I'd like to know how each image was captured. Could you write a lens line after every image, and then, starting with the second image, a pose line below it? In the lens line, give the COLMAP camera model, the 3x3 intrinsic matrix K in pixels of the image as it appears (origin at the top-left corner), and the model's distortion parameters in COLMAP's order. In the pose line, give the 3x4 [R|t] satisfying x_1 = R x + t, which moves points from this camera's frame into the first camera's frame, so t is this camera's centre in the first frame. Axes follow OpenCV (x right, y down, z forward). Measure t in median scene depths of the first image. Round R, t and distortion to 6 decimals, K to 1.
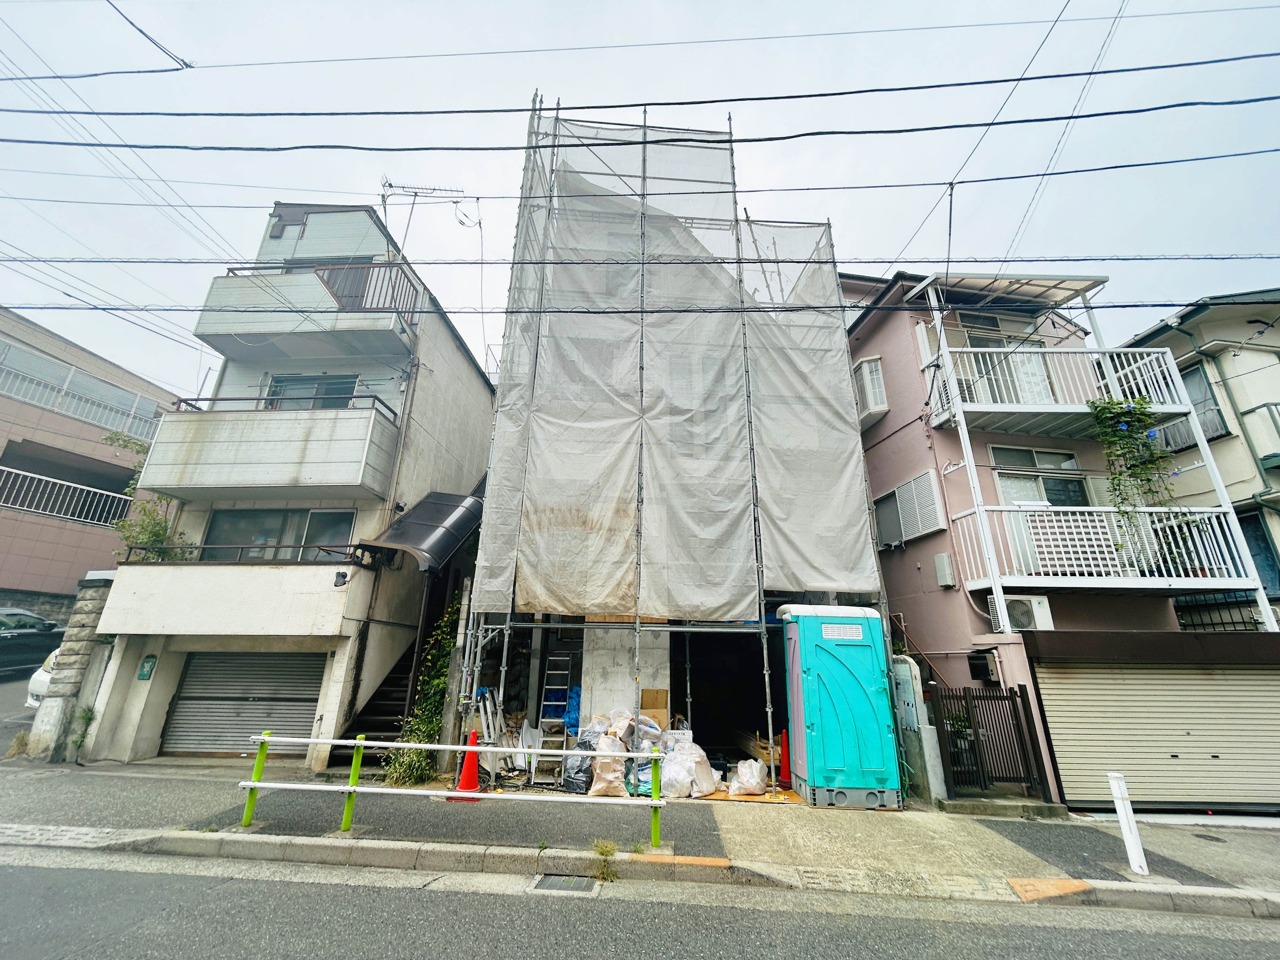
lens RADIAL K [[515.7, 0, 641.6], [0, 515.7, 479.8], [0, 0, 1]] dist [-0.000060, 0.000450]
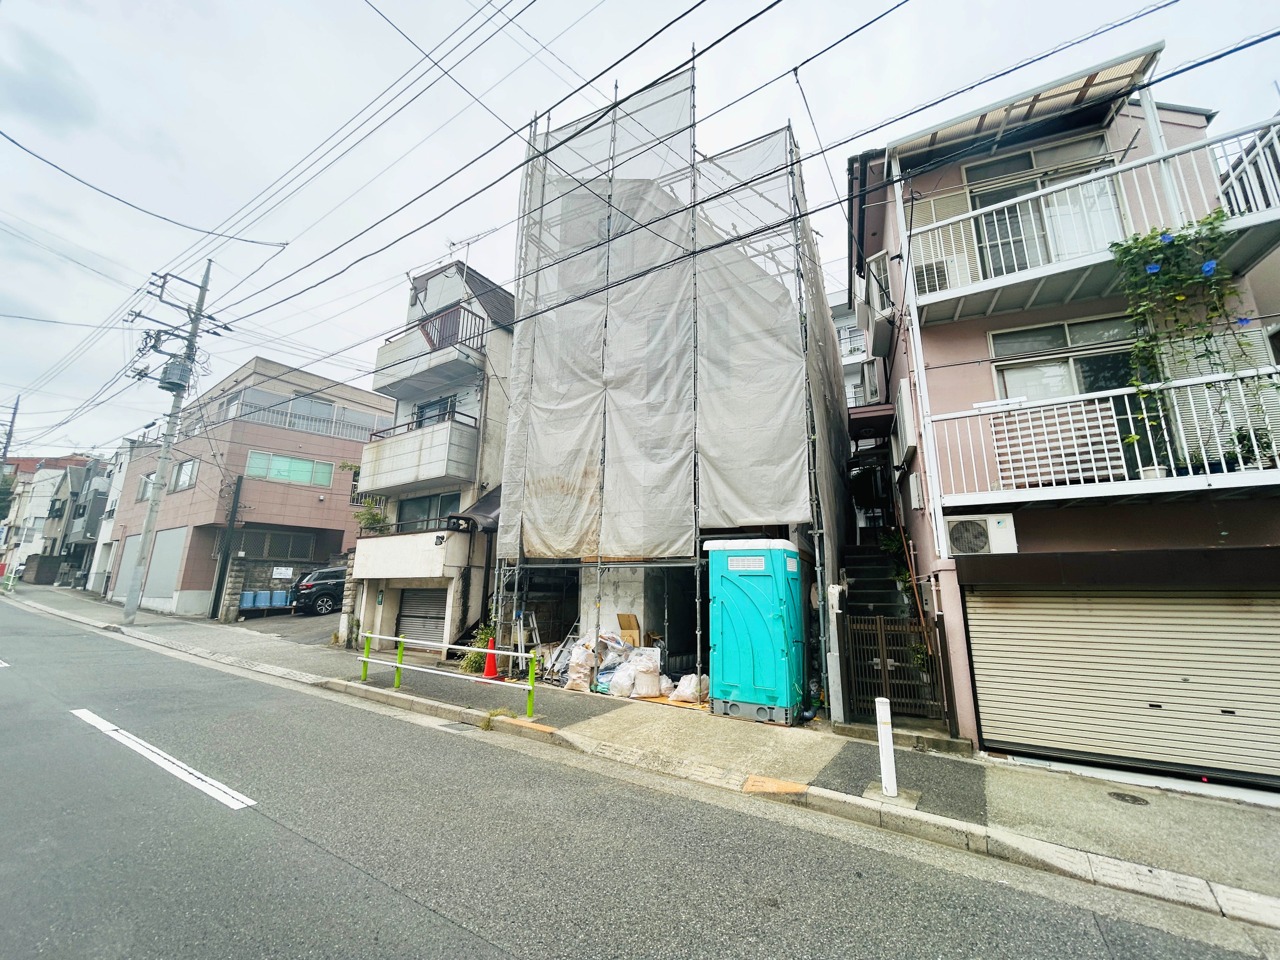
lens RADIAL K [[515.7, 0, 640.3], [0, 515.7, 479.2], [0, 0, 1]] dist [-0.000060, 0.000450]
pose [[0.862576, -0.113559, -0.493019, 0.668852], [0.165804, 0.984118, 0.063412, 0.019841], [0.477988, -0.136442, 0.867705, 0.003817]]
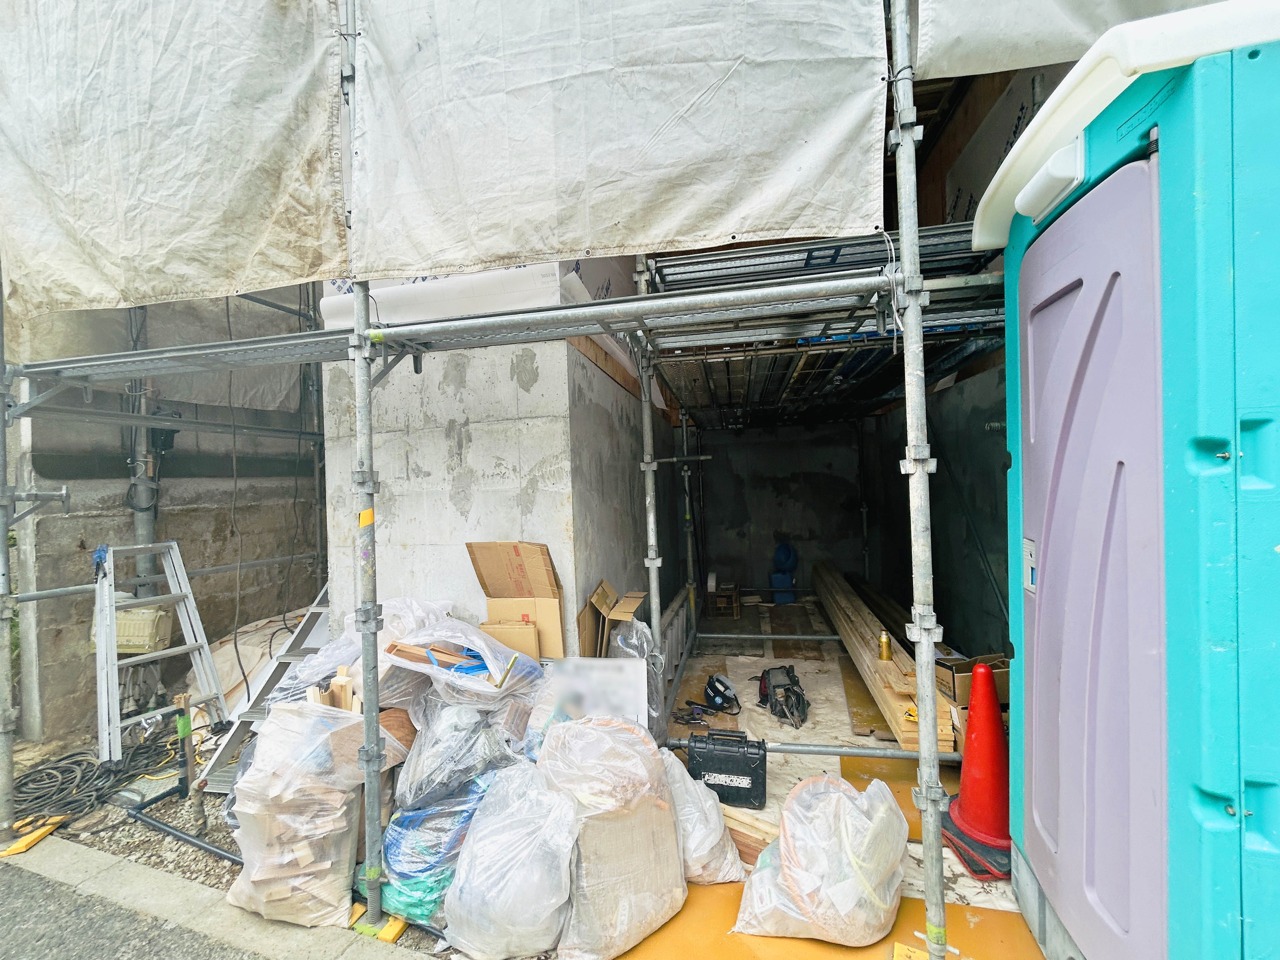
lens RADIAL K [[515.7, 0, 637.6], [0, 515.7, 481.5], [0, 0, 1]] dist [-0.000060, 0.000450]
pose [[0.961563, -0.046511, -0.270616, 0.177548], [0.134344, 0.939223, 0.315929, 0.278496], [0.239475, -0.340141, 0.909371, 0.733122]]
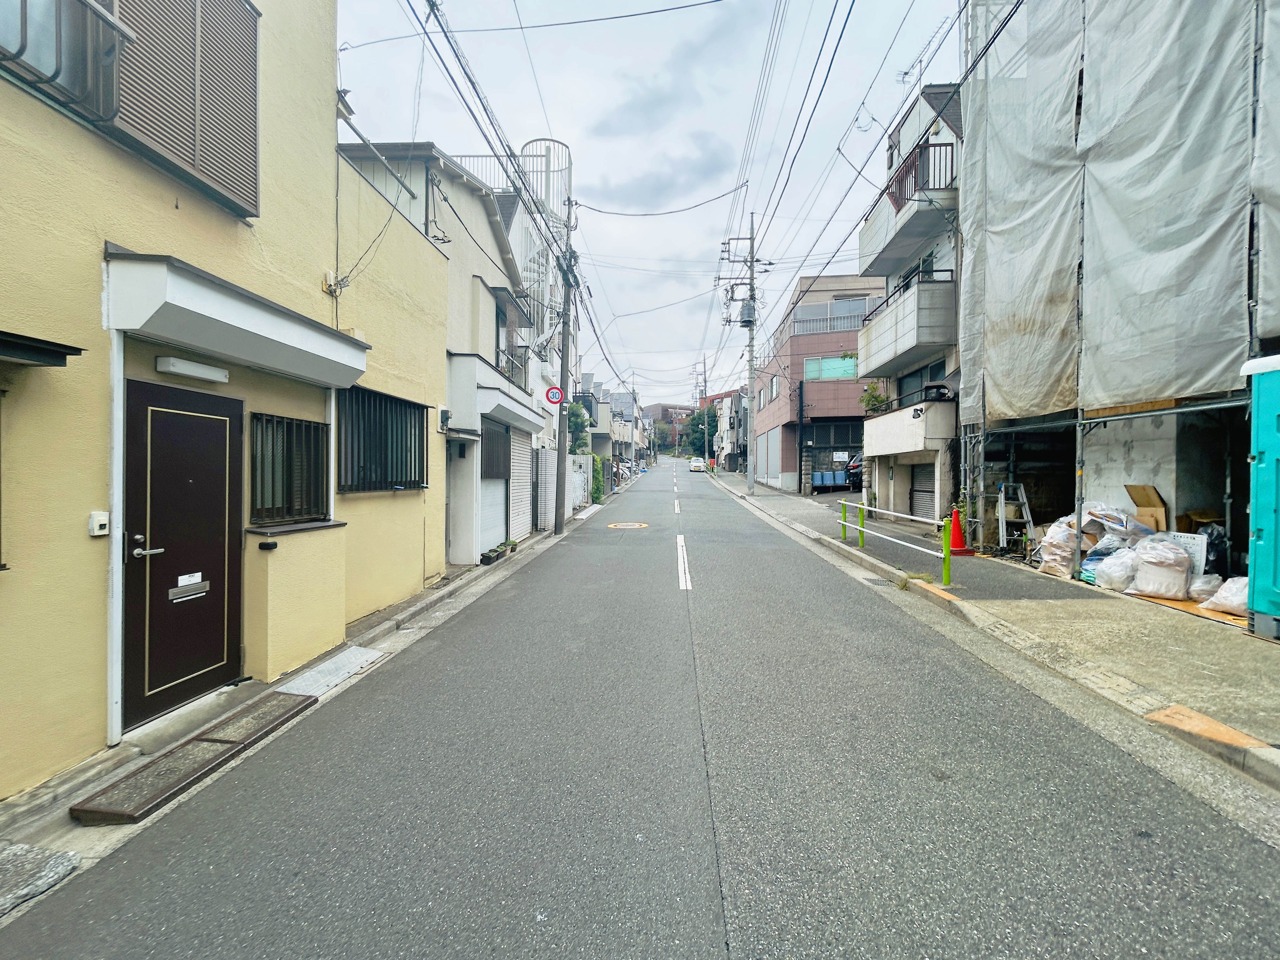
lens RADIAL K [[515.7, 0, 641.4], [0, 515.7, 477.6], [0, 0, 1]] dist [-0.000060, 0.000450]
pose [[-0.026829, -0.009943, -0.999591, 0.876116], [0.327900, 0.944537, -0.018197, 0.134434], [0.944331, -0.328254, -0.022081, 0.235444]]
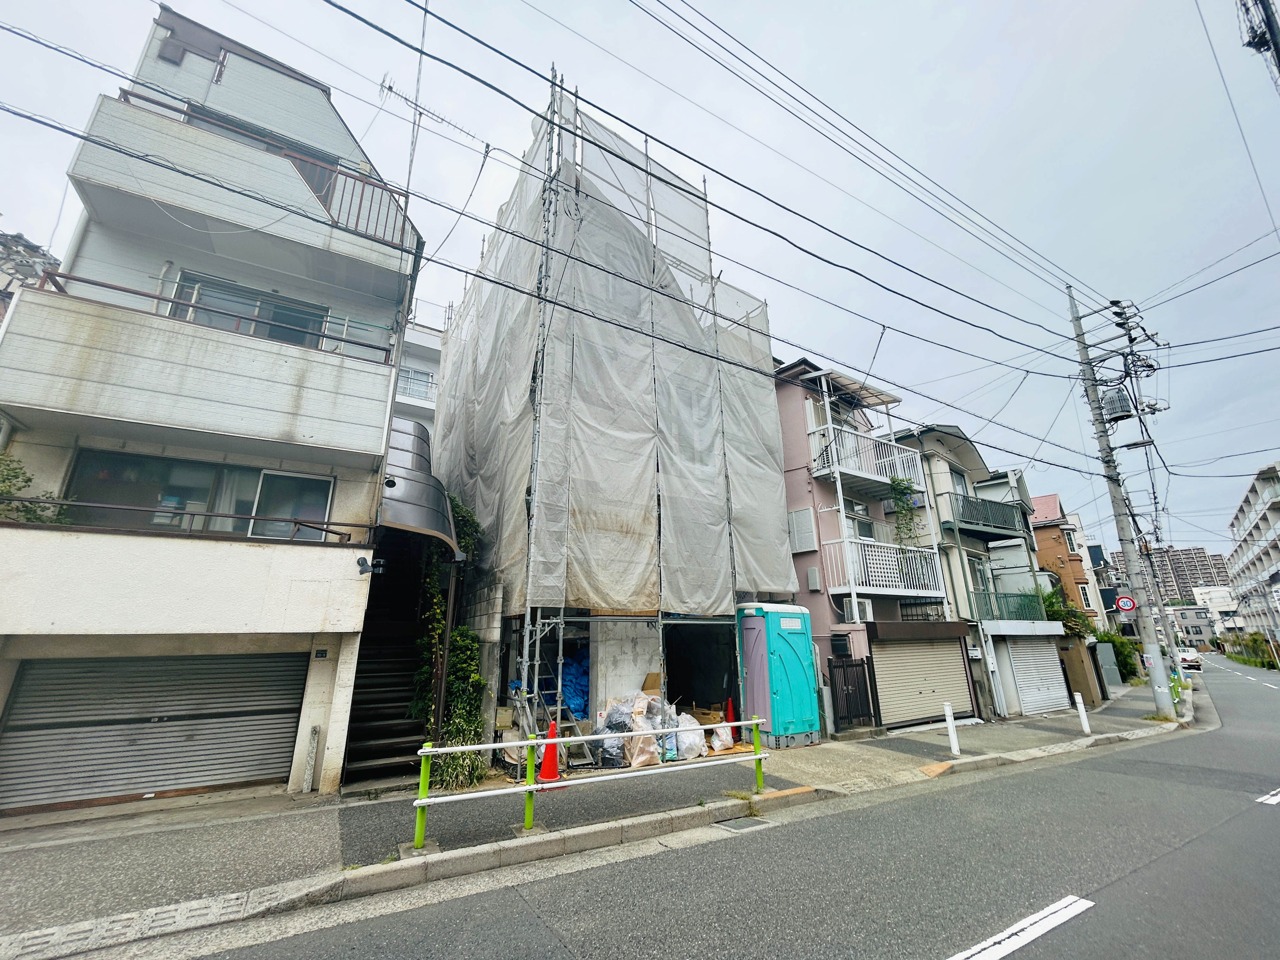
lens RADIAL K [[515.7, 0, 642.0], [0, 515.7, 480.8], [0, 0, 1]] dist [-0.000060, 0.000450]
pose [[0.840079, 0.136465, 0.525019, -0.655608], [-0.156525, 0.987654, -0.006259, -0.011282], [-0.519391, -0.076920, 0.851068, 0.053263]]
